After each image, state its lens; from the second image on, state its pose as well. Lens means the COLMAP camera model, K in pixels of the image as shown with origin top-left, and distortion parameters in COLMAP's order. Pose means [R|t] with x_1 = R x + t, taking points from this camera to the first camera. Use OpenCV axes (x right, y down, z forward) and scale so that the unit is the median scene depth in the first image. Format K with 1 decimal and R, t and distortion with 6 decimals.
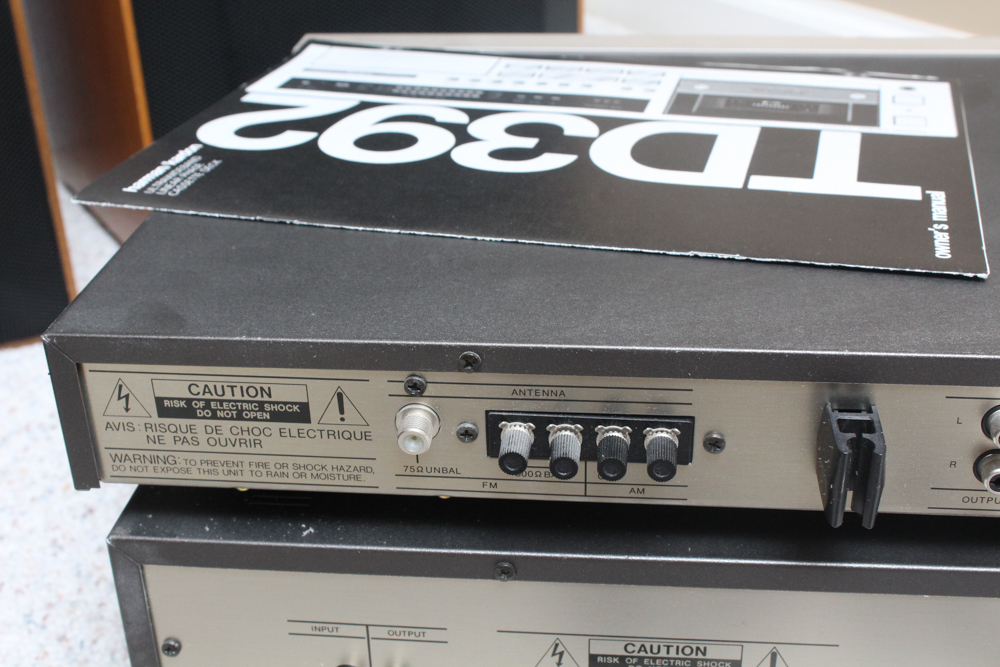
lens RADIAL K [[1357.6, 0, 497.4], [0, 1357.6, 307.4], [0, 0, 1]] dist [-0.061160, 0.036906]
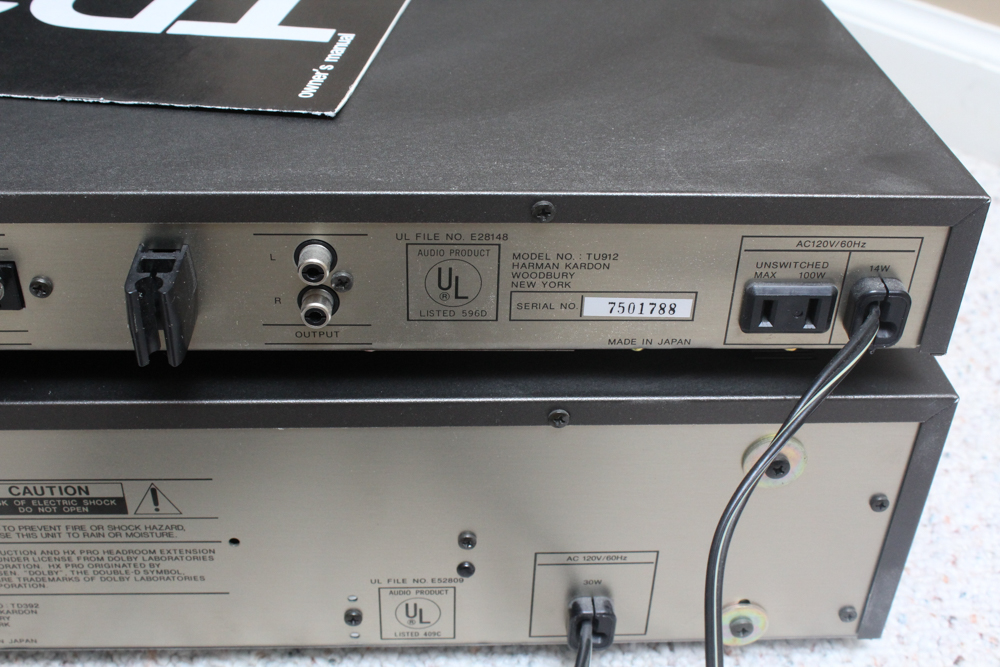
lens RADIAL K [[1251.0, 0, 500.0], [0, 1251.0, 333.5], [0, 0, 1]] dist [-0.051493, -0.002782]
pose [[0.989371, -0.037975, 0.140367, 0.333532], [0.019497, 0.991224, 0.130748, 0.018943], [-0.144100, -0.126622, 0.981429, 0.042635]]
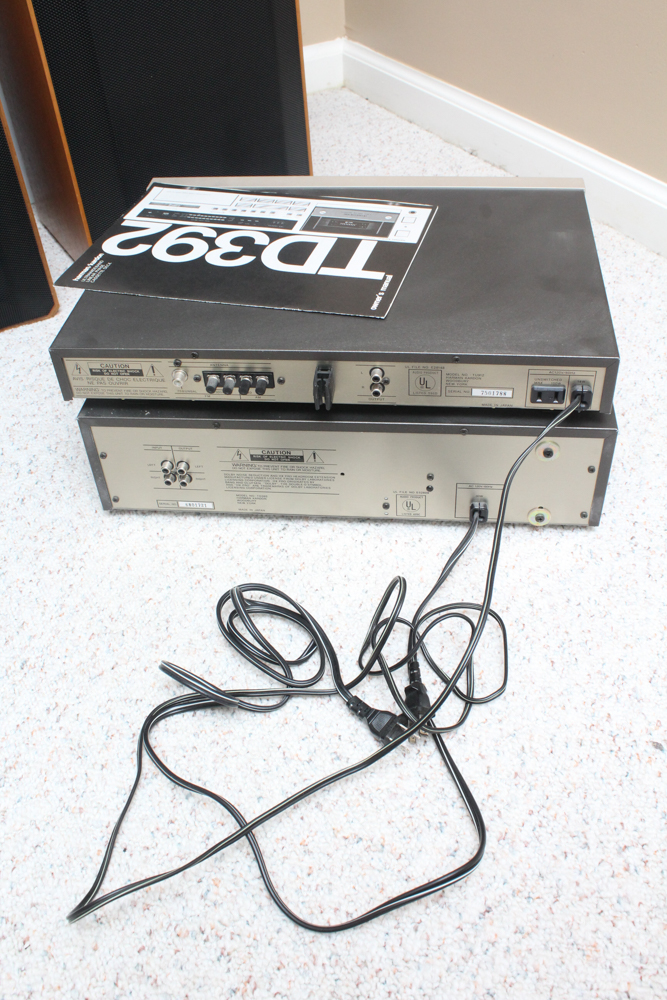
lens RADIAL K [[986.1, 0, 333.5], [0, 986.1, 500.0], [0, 0, 1]] dist [-0.125278, 0.005623]
pose [[0.999368, -0.014406, -0.032502, 0.305773], [0.022647, 0.962694, 0.269643, -0.198280], [0.027405, -0.270209, 0.962412, -0.981901]]
